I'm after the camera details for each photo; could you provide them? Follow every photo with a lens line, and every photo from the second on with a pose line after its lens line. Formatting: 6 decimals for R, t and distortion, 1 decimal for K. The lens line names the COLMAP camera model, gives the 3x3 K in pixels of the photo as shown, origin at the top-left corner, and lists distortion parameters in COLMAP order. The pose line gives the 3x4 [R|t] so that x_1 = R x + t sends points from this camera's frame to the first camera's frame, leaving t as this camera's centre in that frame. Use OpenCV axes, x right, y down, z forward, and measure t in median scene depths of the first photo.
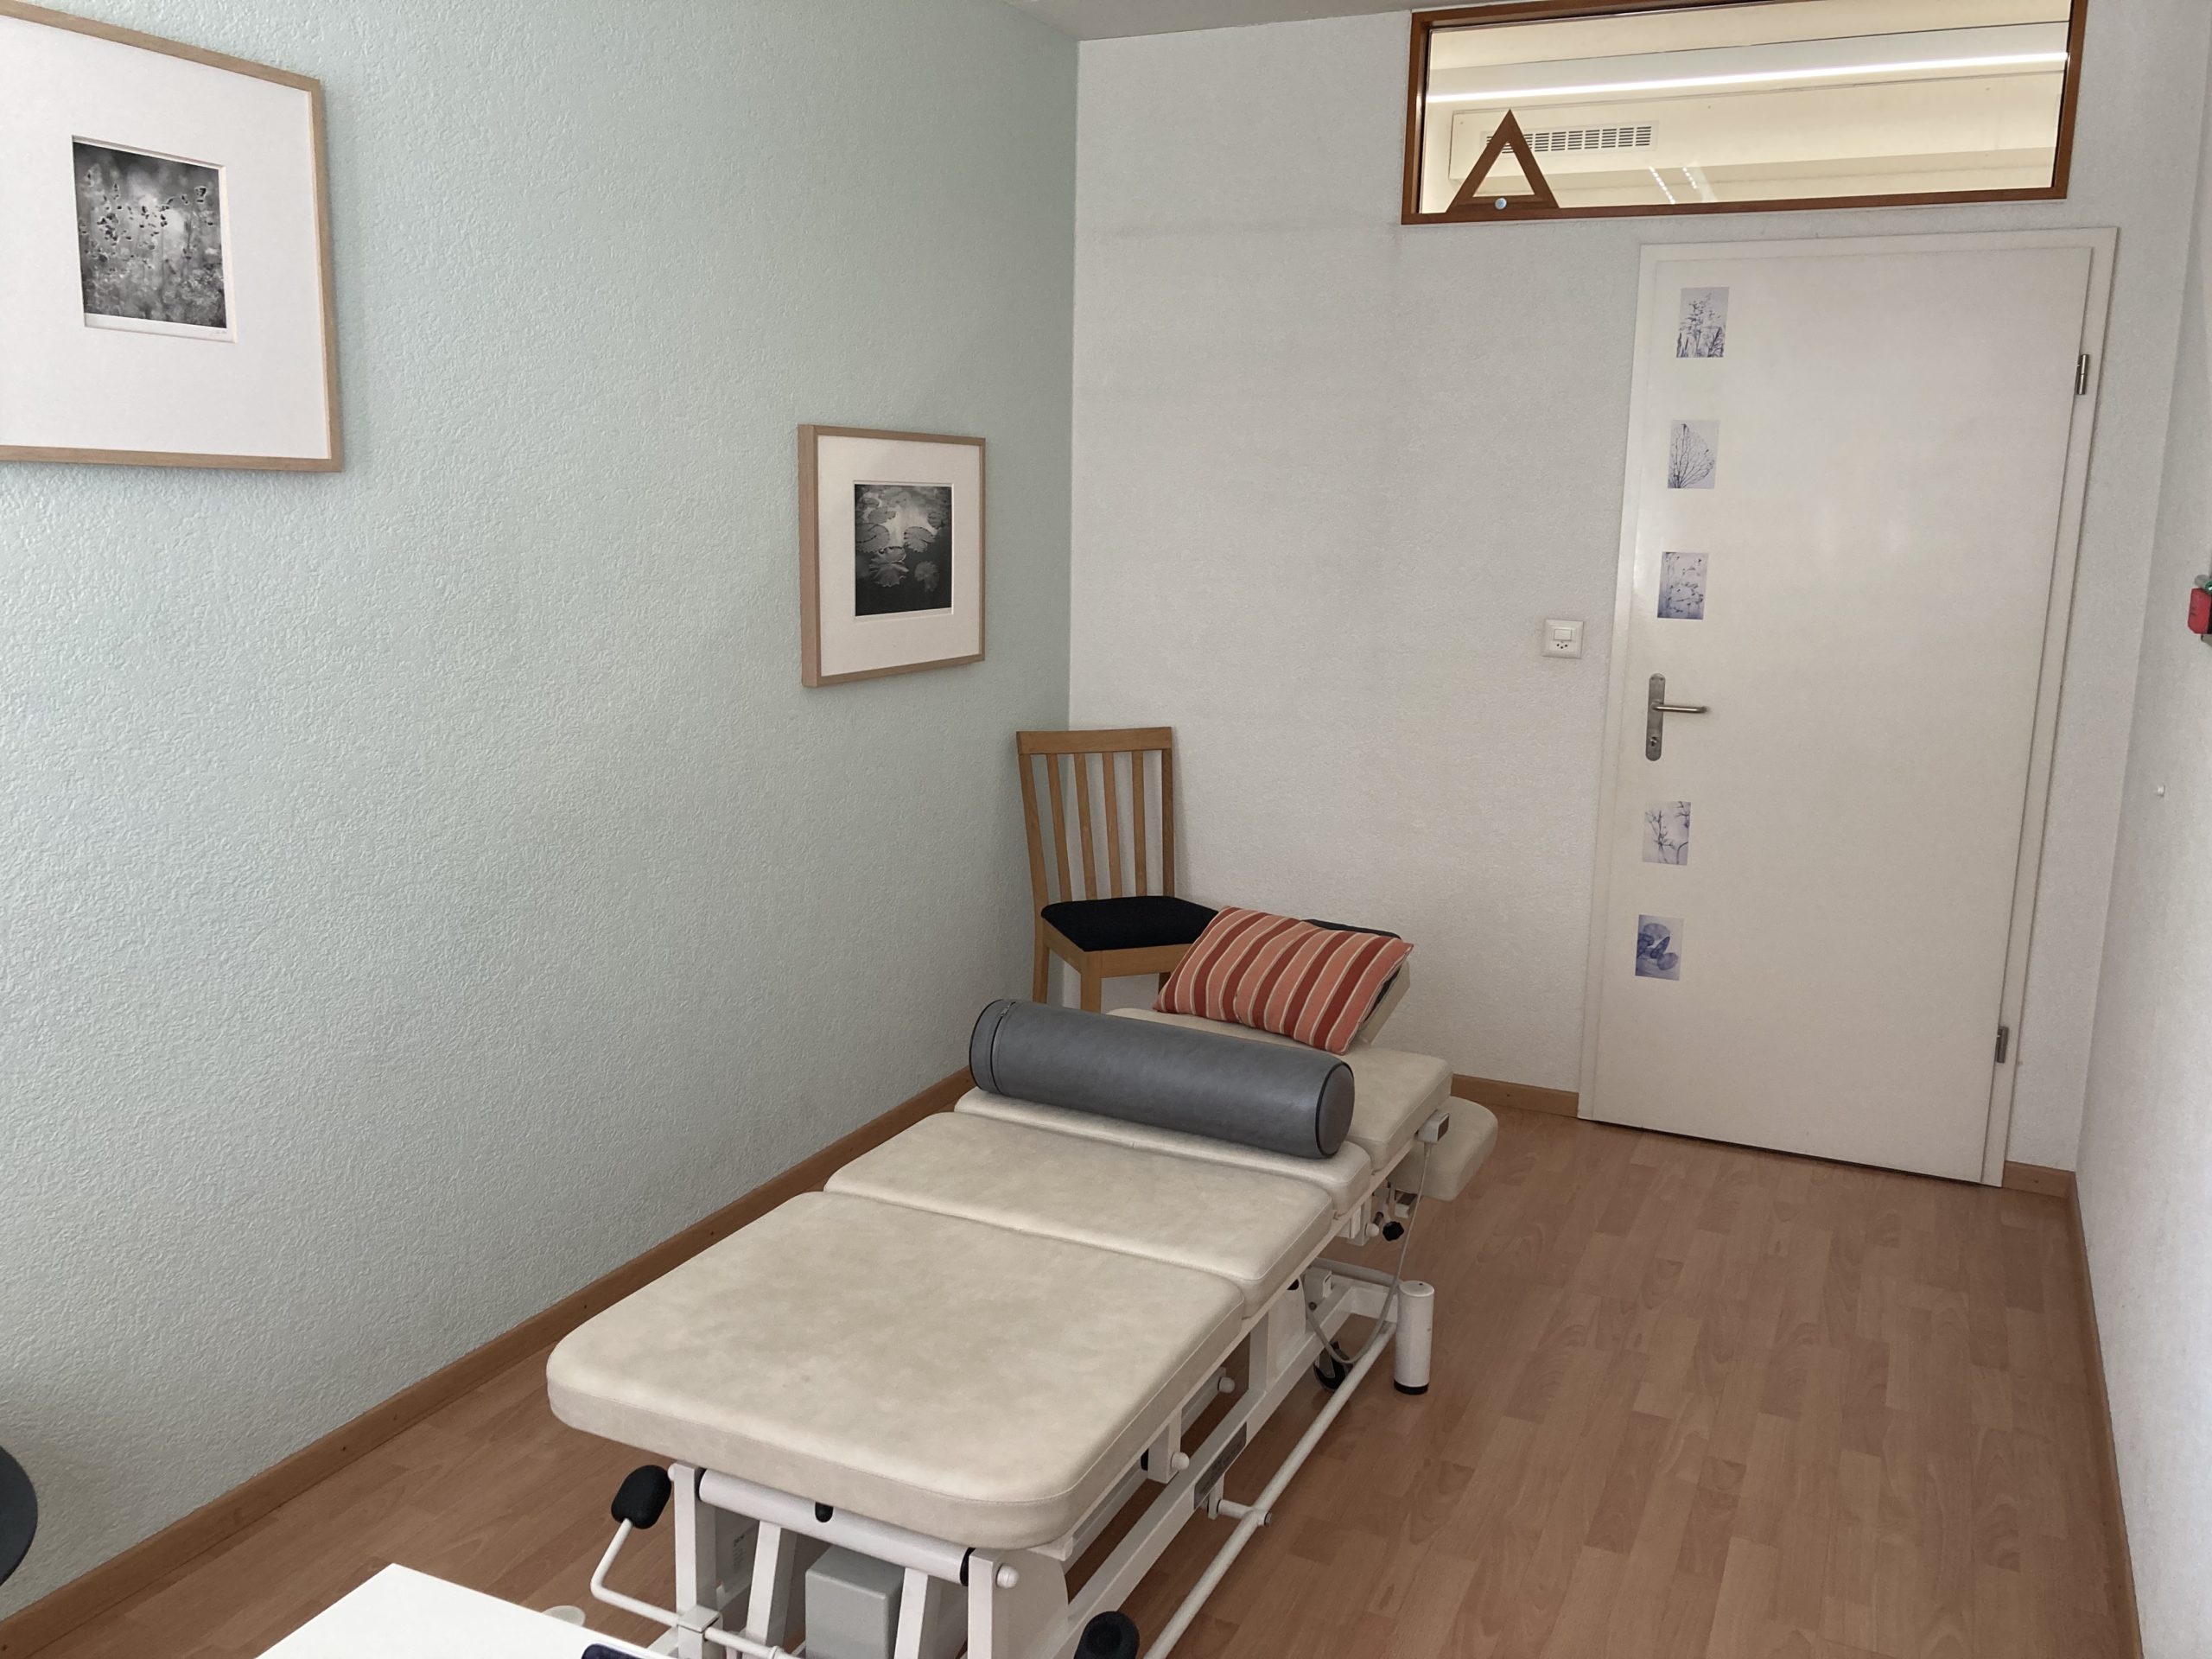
lens RADIAL K [[1807.2, 0, 1106.0], [0, 1807.2, 829.5], [0, 0, 1]] dist [-0.002897, -0.002086]
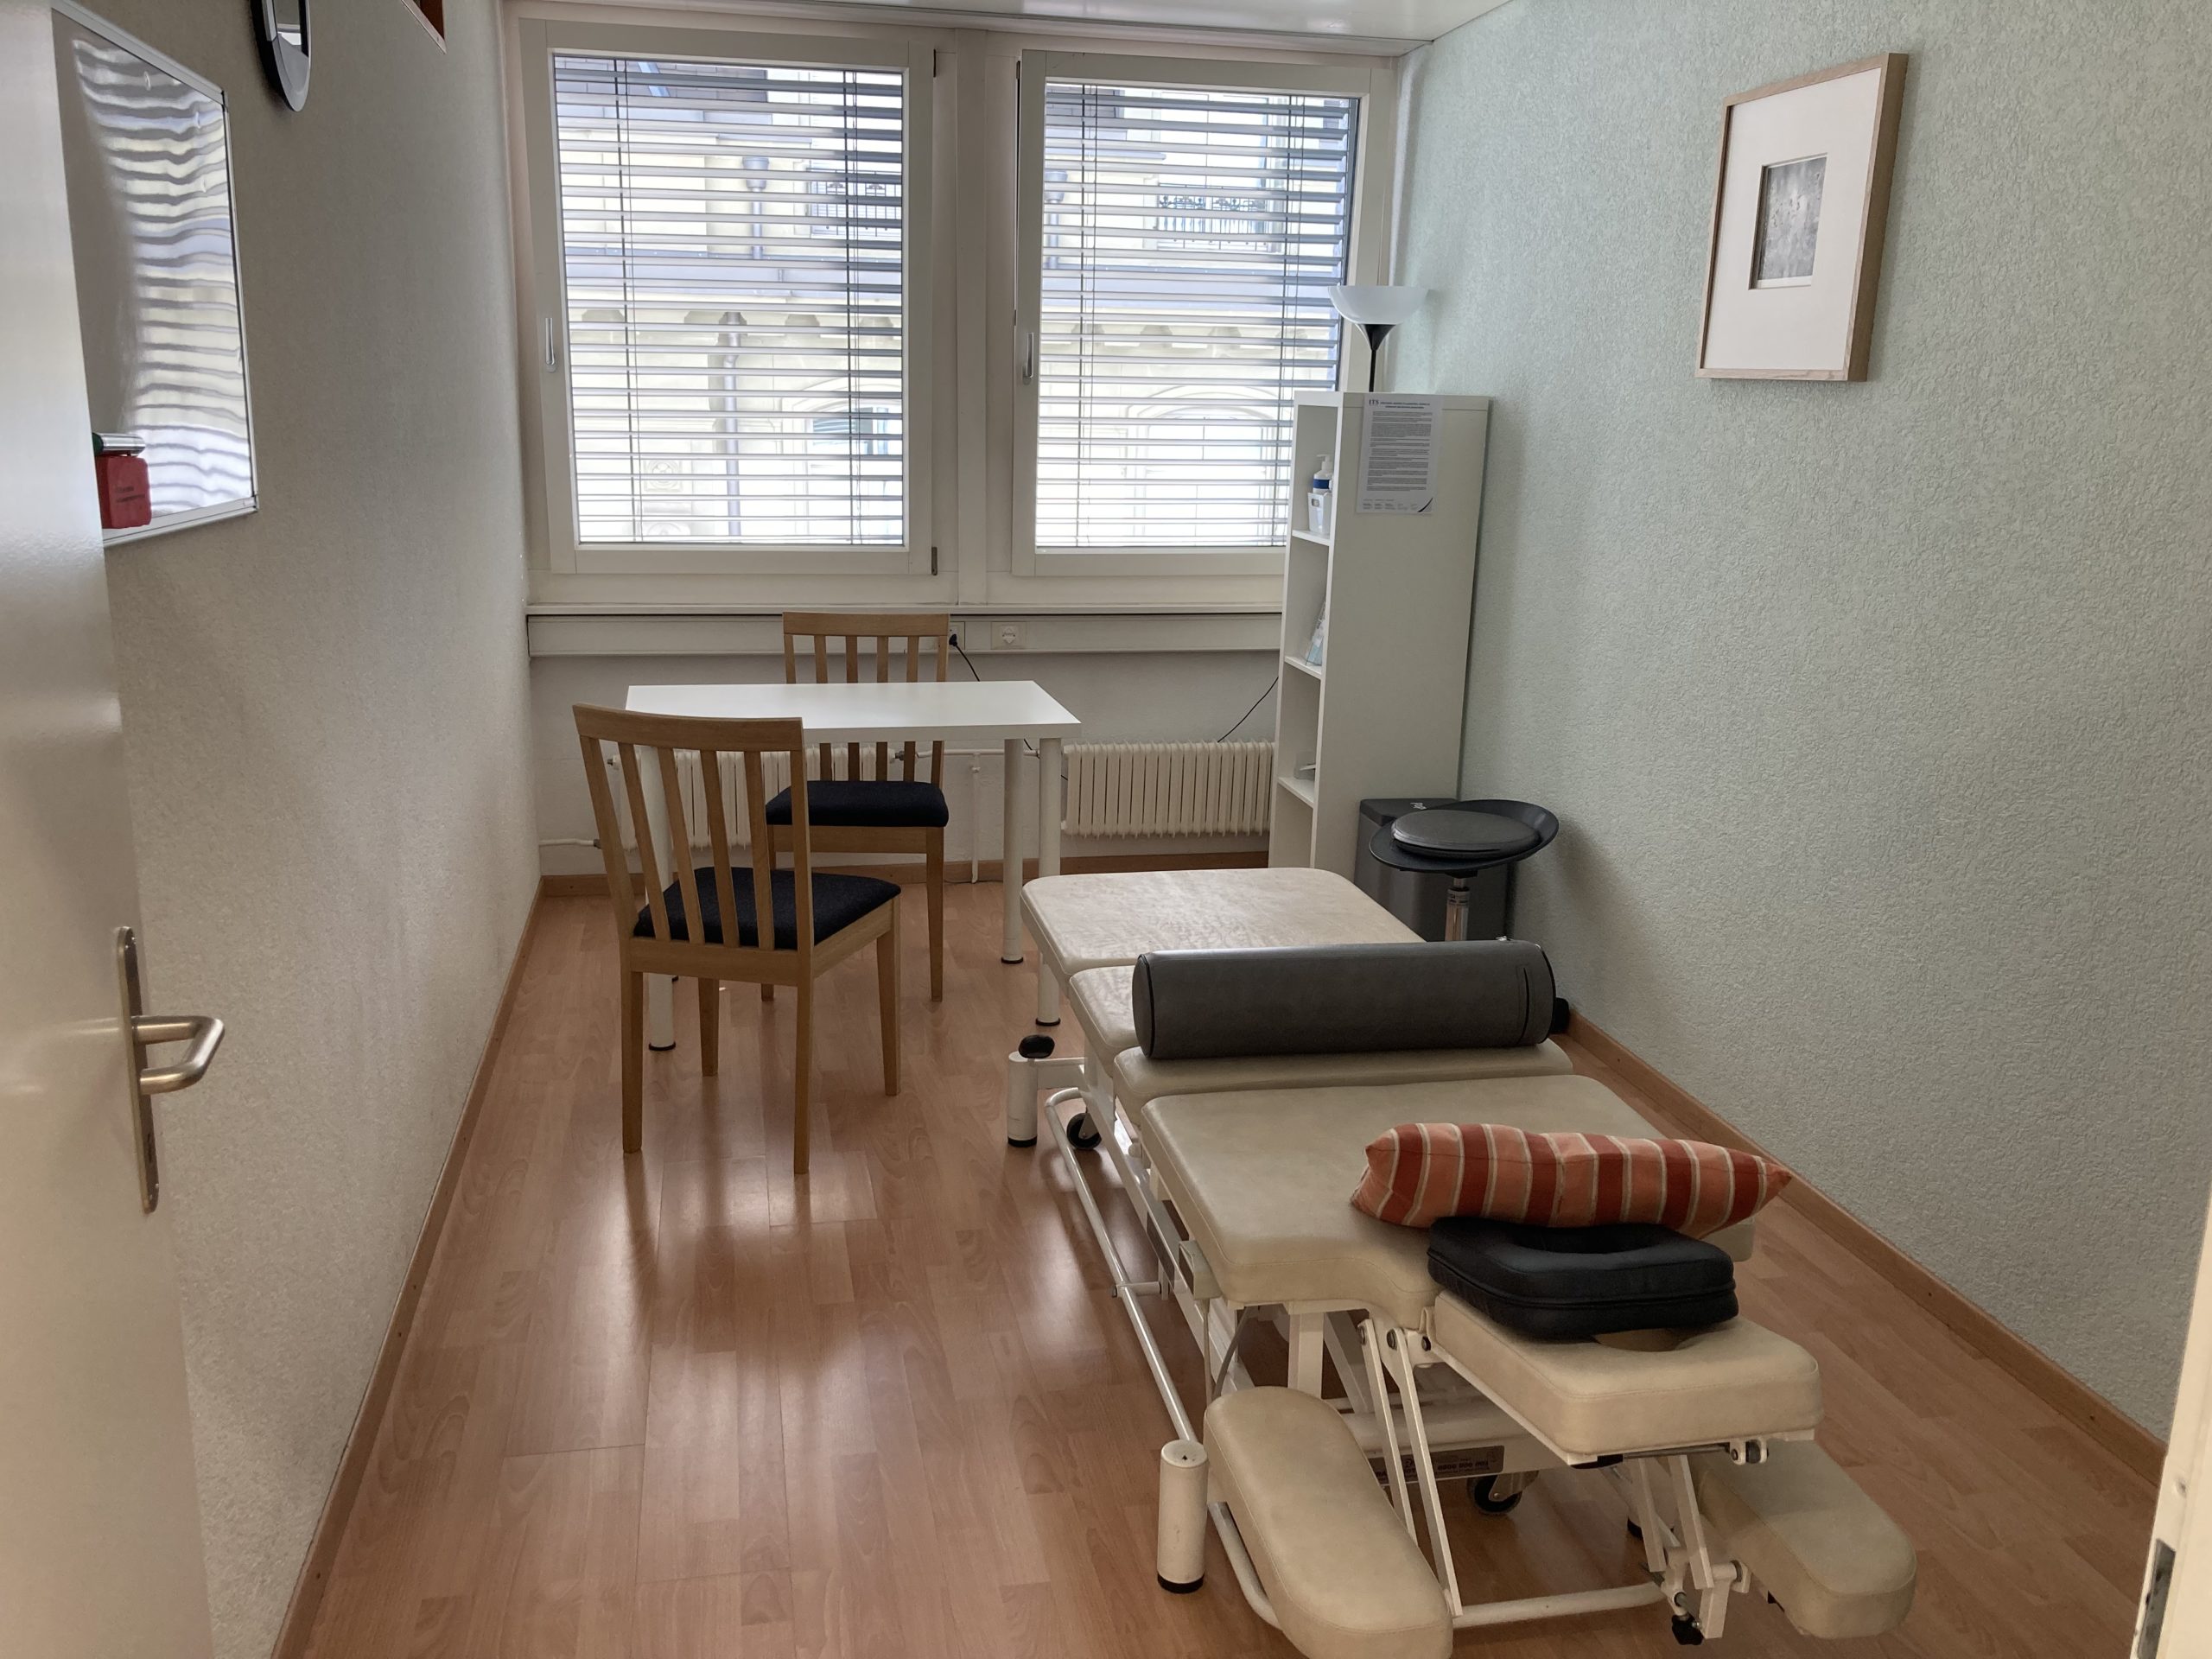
lens RADIAL K [[1807.2, 0, 1106.0], [0, 1807.2, 829.5], [0, 0, 1]] dist [-0.002897, -0.002086]
pose [[-0.800023, 0.111654, -0.589488, 0.792094], [-0.139539, 0.920961, 0.363813, -0.321808], [0.583517, 0.373315, -0.721210, 1.863638]]
